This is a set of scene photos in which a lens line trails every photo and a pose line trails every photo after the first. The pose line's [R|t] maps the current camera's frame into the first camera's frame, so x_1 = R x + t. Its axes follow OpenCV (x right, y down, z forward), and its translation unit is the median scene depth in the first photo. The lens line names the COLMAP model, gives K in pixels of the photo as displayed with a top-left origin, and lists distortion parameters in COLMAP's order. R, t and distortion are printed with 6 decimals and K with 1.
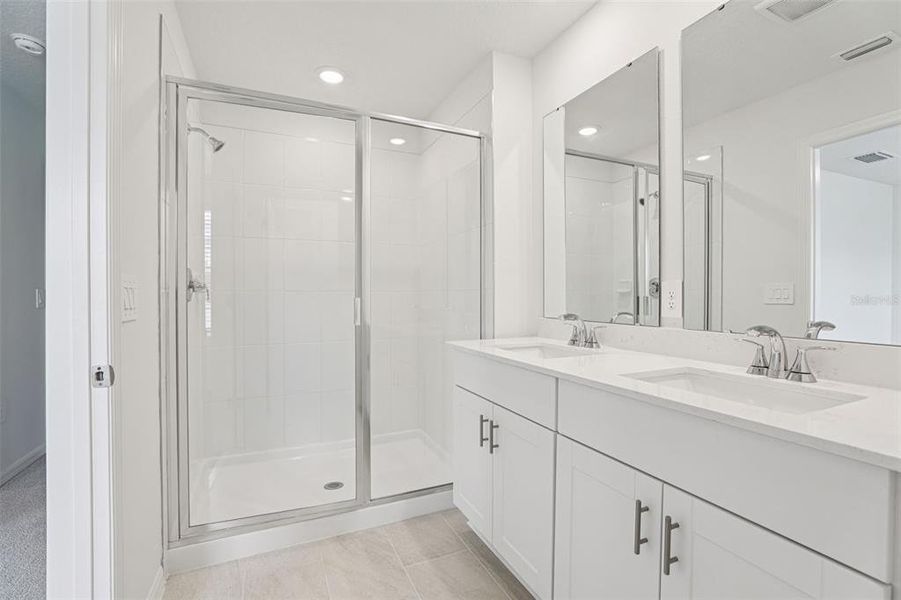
lens RADIAL K [[420.3, 0, 445.5], [0, 420.3, 297.5], [0, 0, 1]] dist [-0.042324, 0.015385]
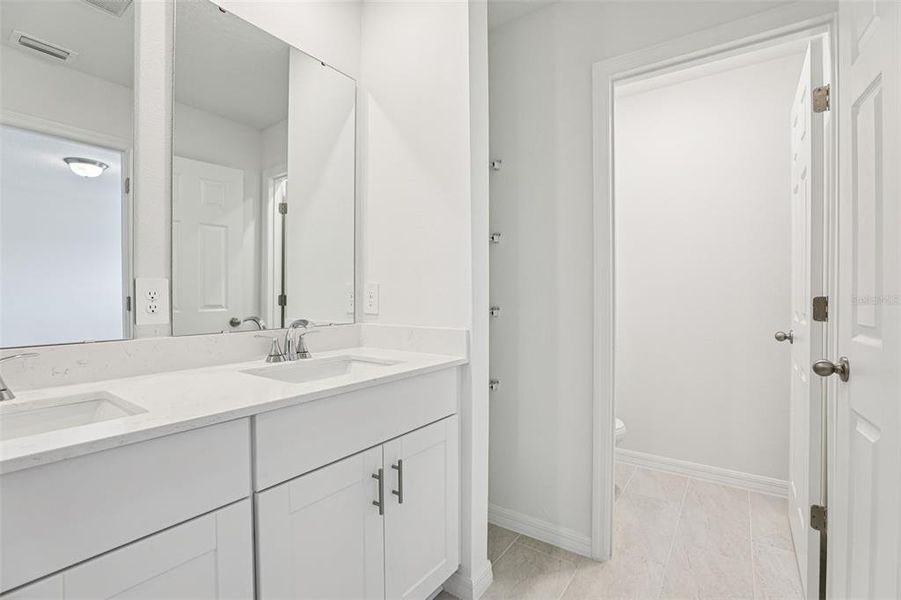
lens RADIAL K [[404.7, 0, 449.3], [0, 404.7, 297.2], [0, 0, 1]] dist [-0.043145, 0.012610]
pose [[-0.507445, 0.000489, 0.861684, -0.488225], [0.006496, 0.999974, 0.003257, -0.003651], [-0.861660, 0.007250, -0.507435, 1.103754]]
